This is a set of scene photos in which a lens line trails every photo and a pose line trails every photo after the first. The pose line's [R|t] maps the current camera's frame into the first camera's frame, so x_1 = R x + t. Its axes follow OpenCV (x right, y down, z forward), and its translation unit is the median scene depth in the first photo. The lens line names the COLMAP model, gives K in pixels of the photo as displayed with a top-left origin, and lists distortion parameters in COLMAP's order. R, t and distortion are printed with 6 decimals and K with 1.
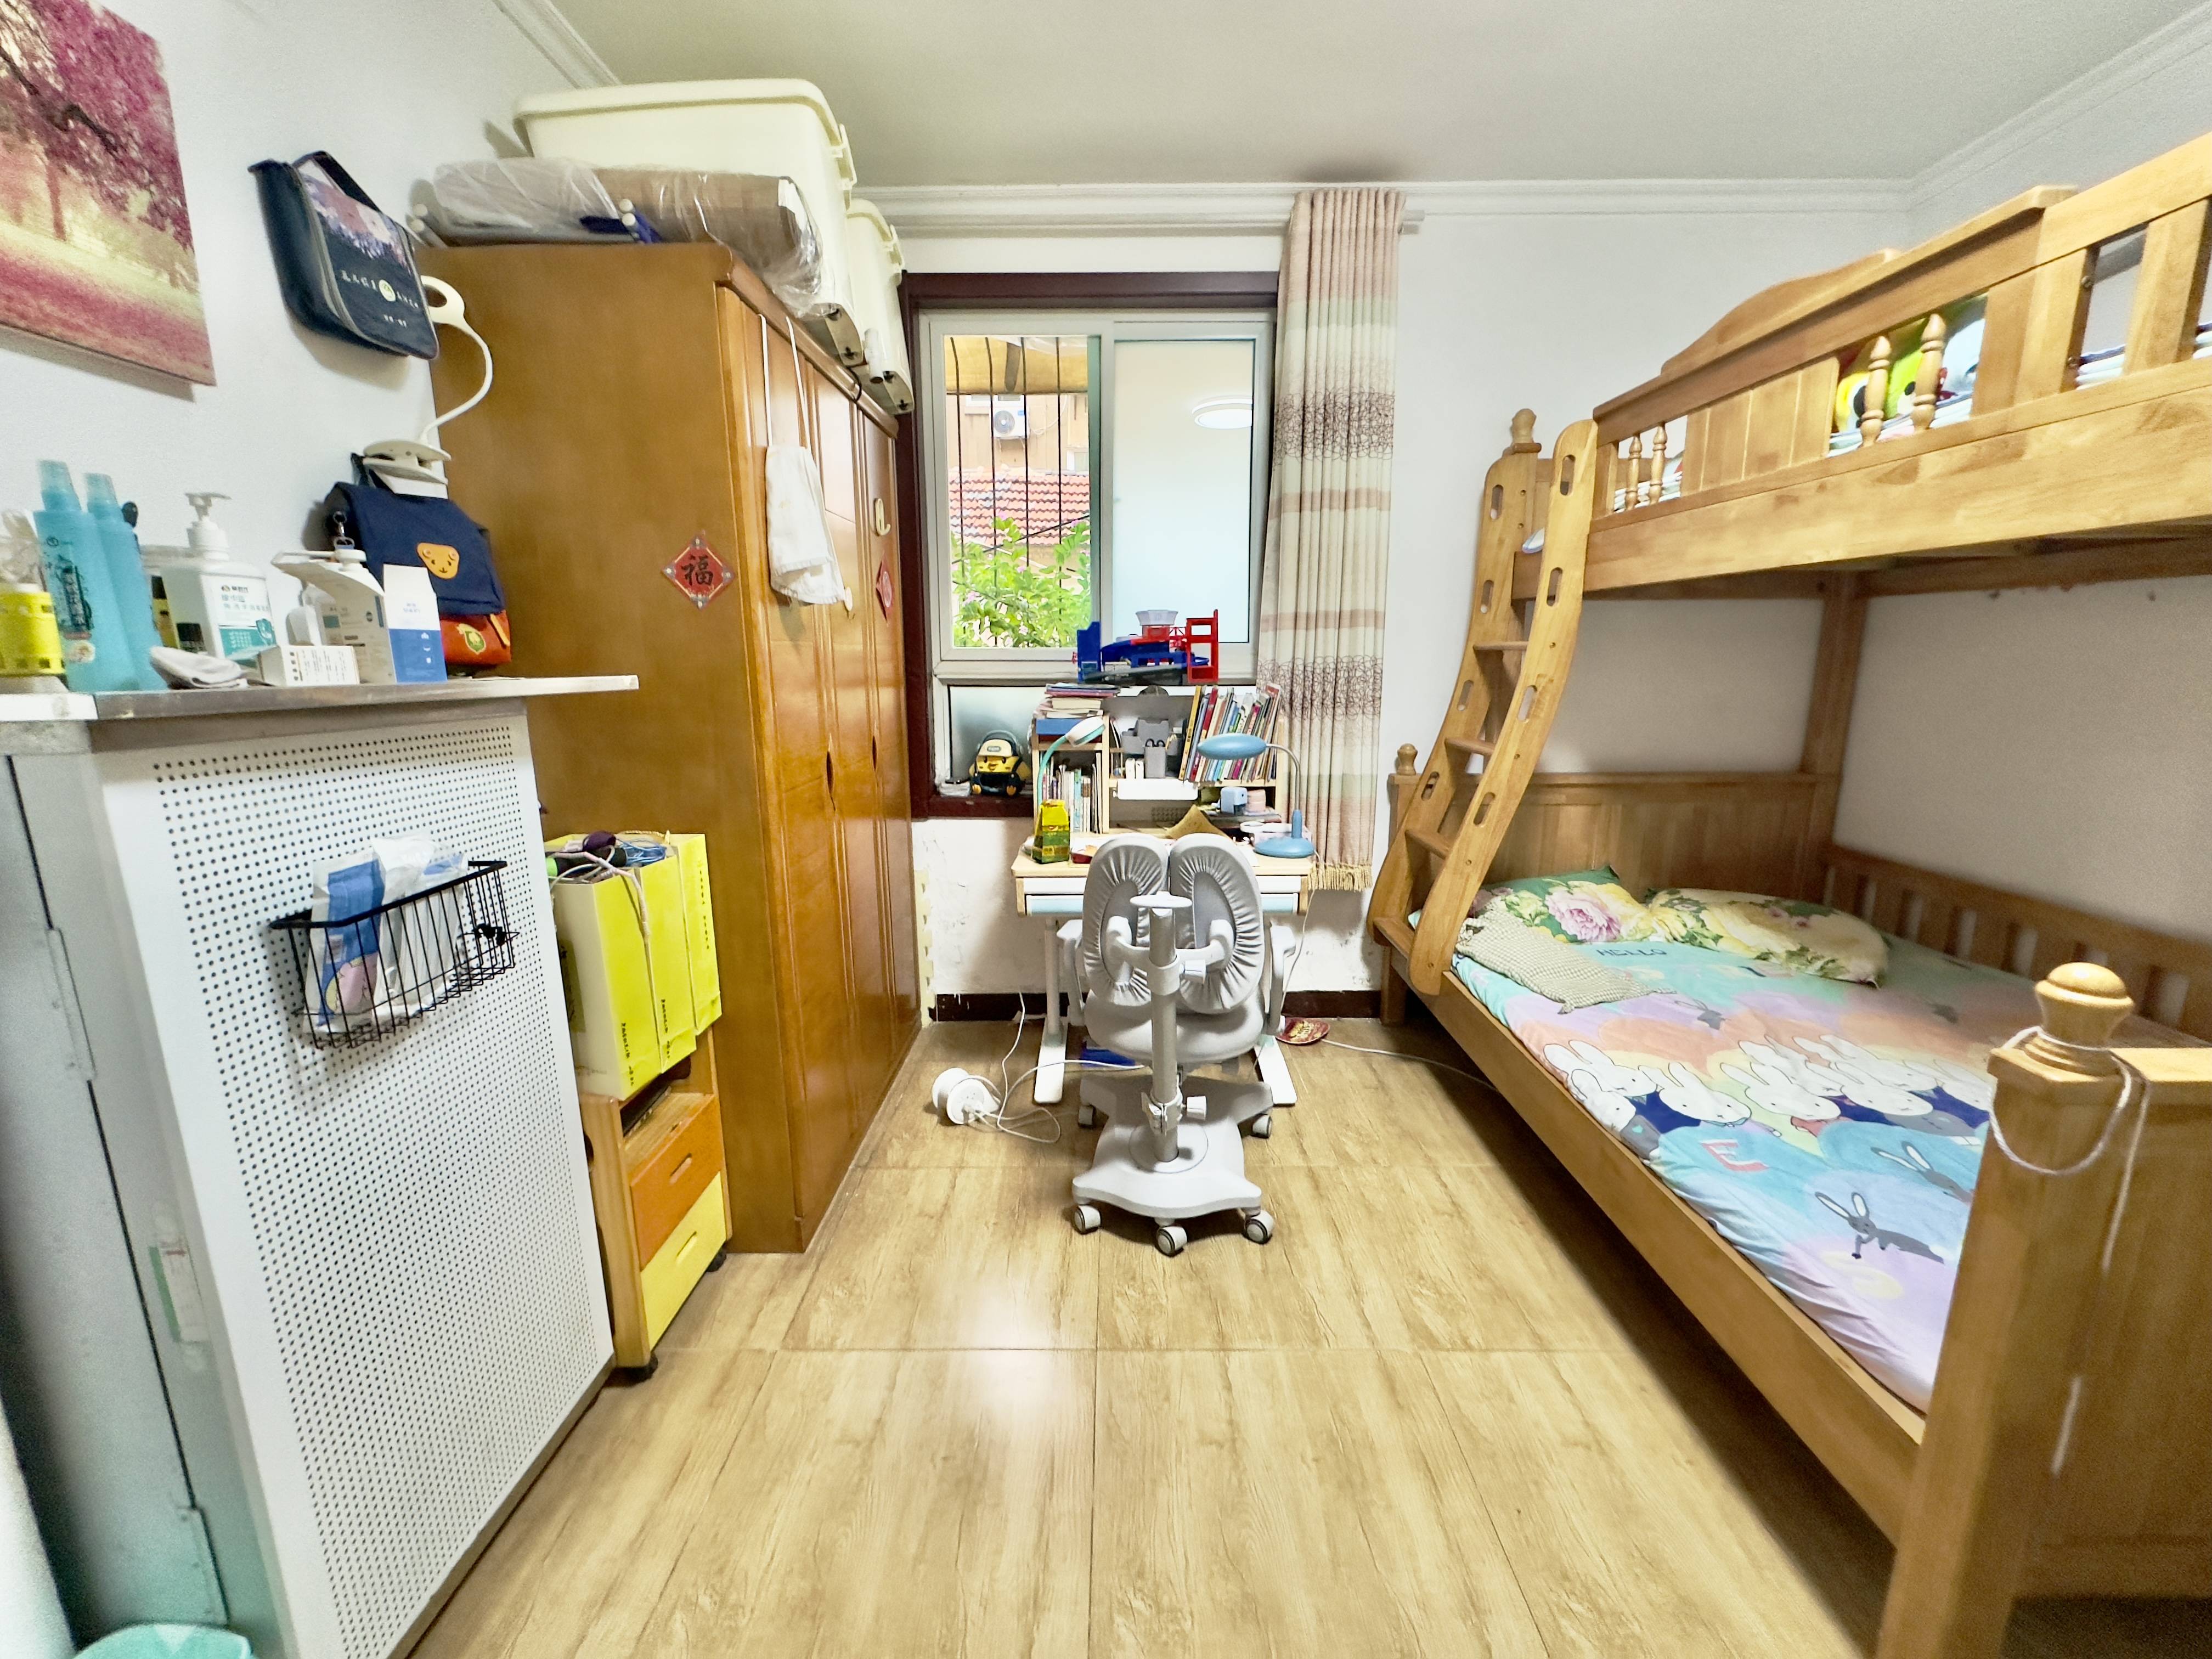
lens RADIAL K [[880.2, 0, 1106.0], [0, 880.2, 827.0], [0, 0, 1]] dist [-0.004529, 0.000566]
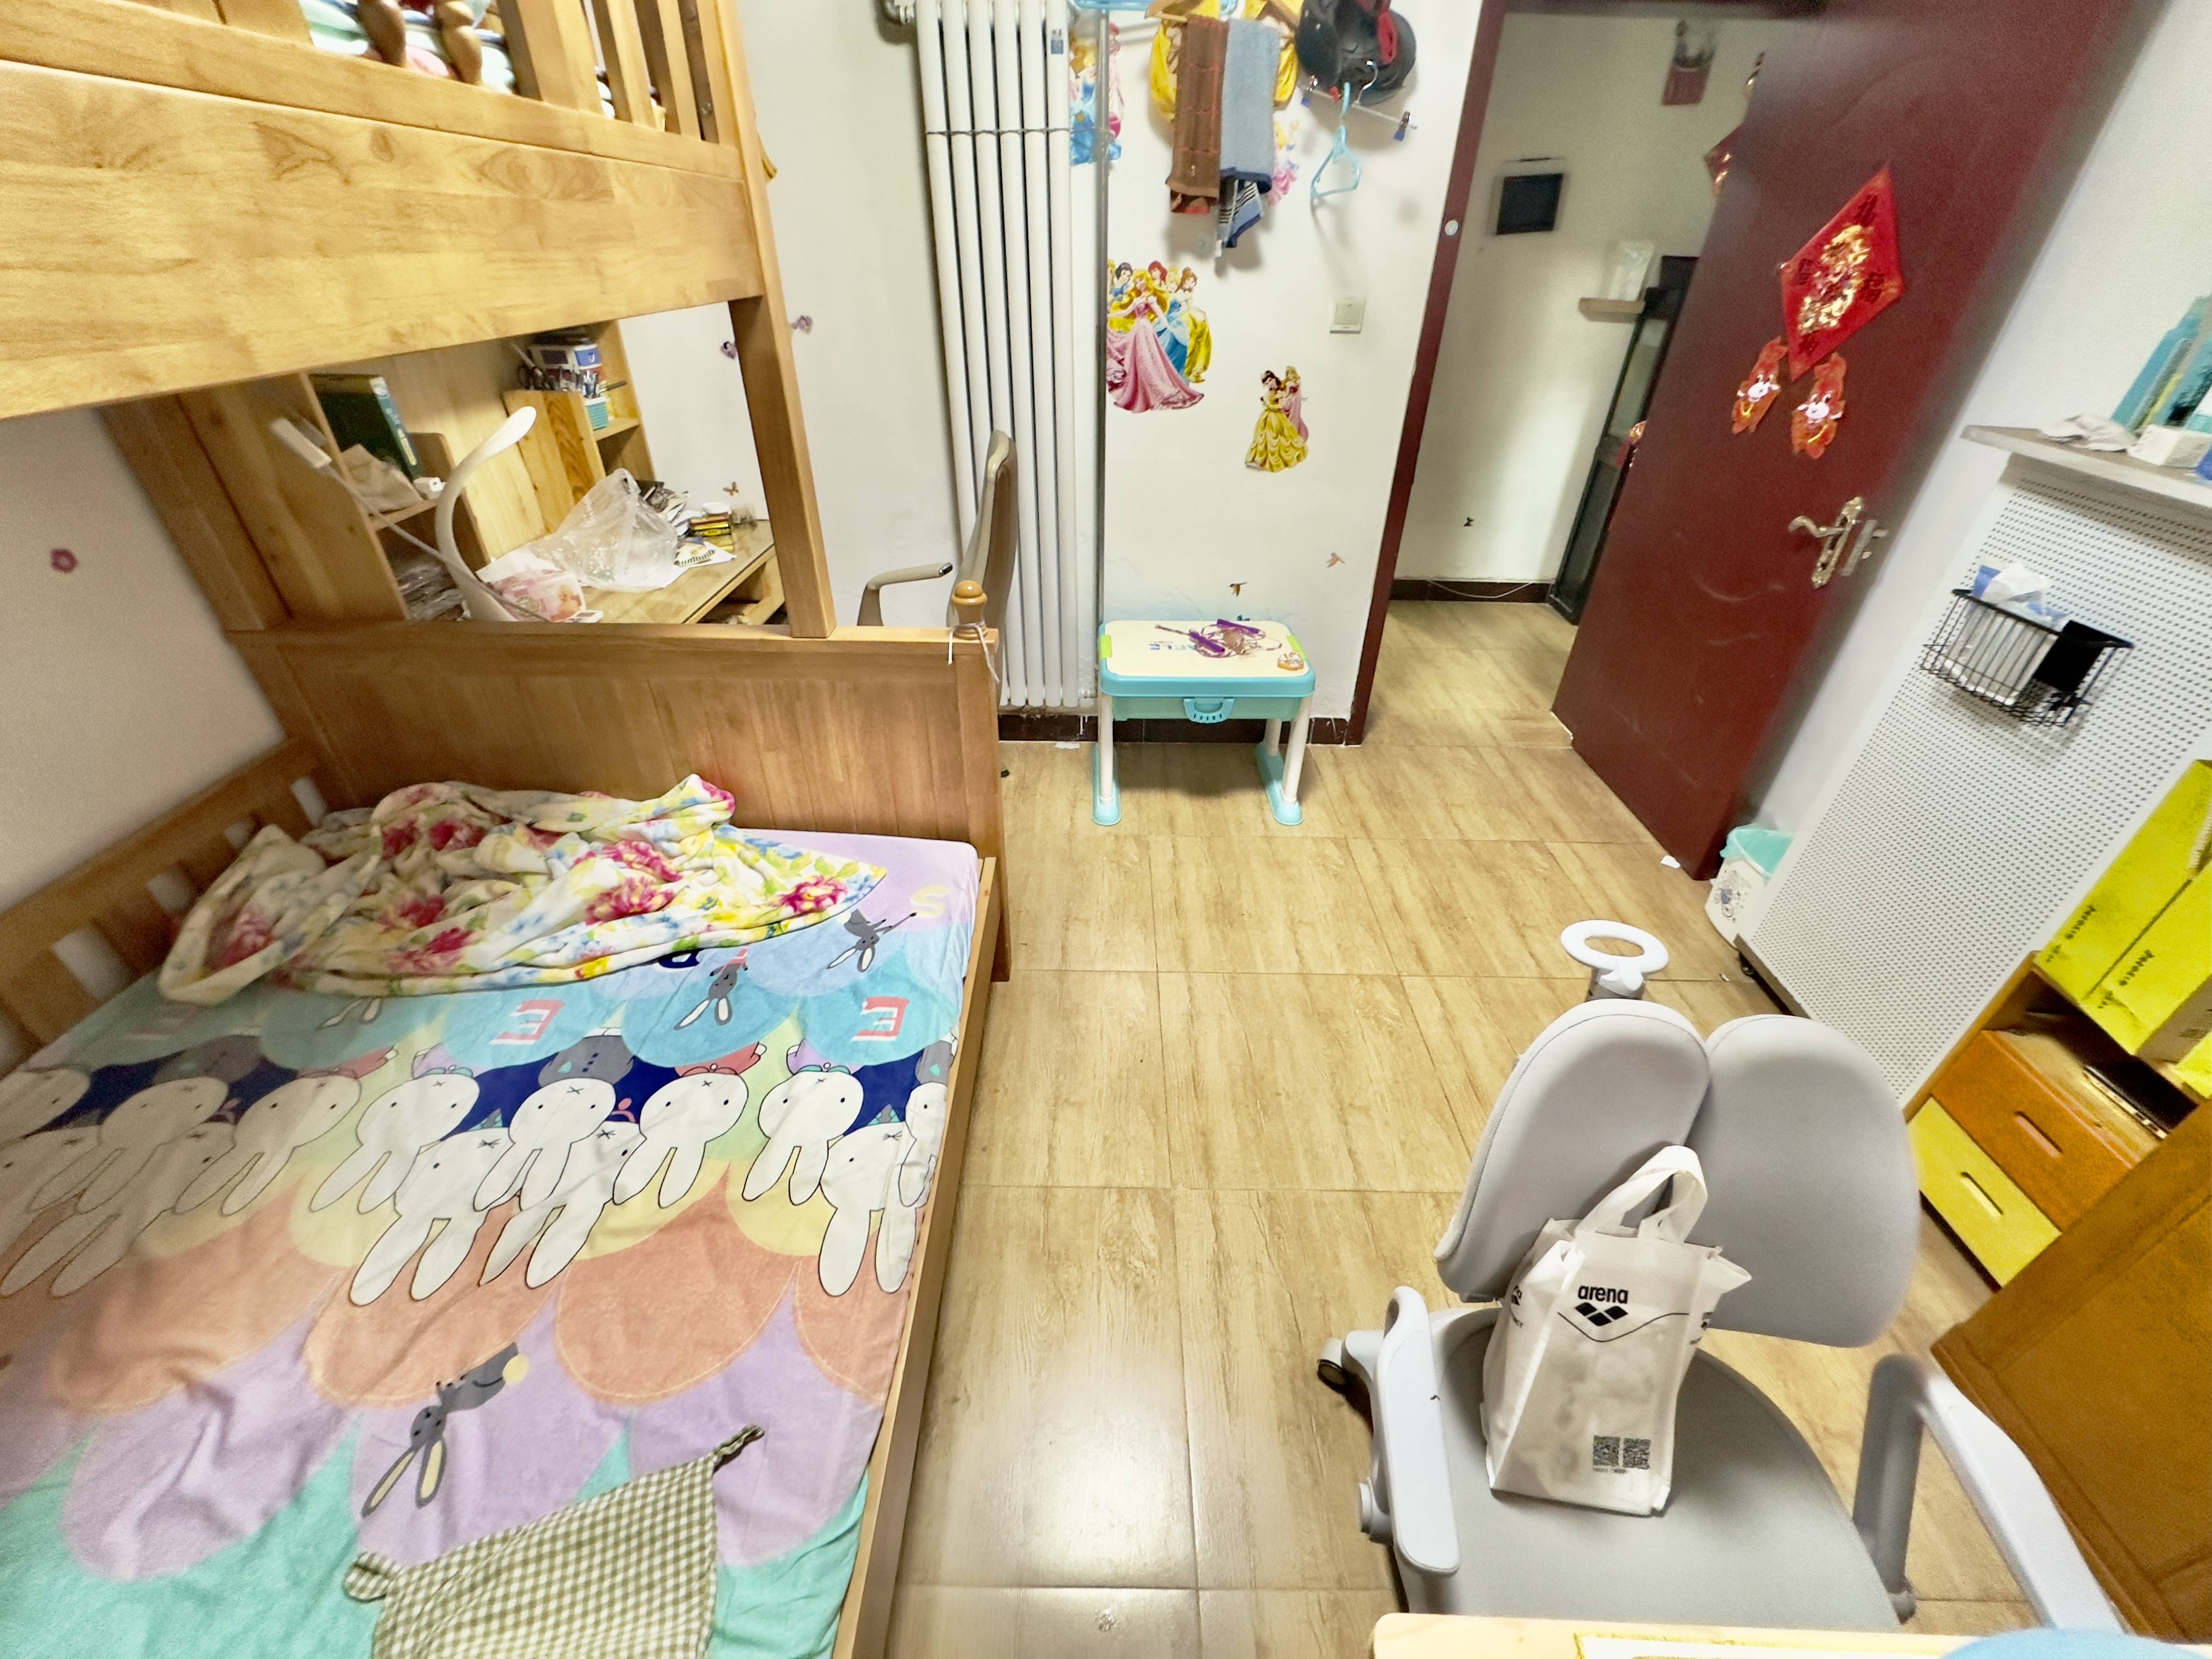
lens RADIAL K [[880.2, 0, 1106.0], [0, 880.2, 827.0], [0, 0, 1]] dist [-0.004529, 0.000566]
pose [[-0.999898, -0.000580, -0.014253, 0.440934], [-0.010515, 0.705156, 0.708974, -0.421661], [0.009639, 0.709052, -0.705090, 1.404671]]
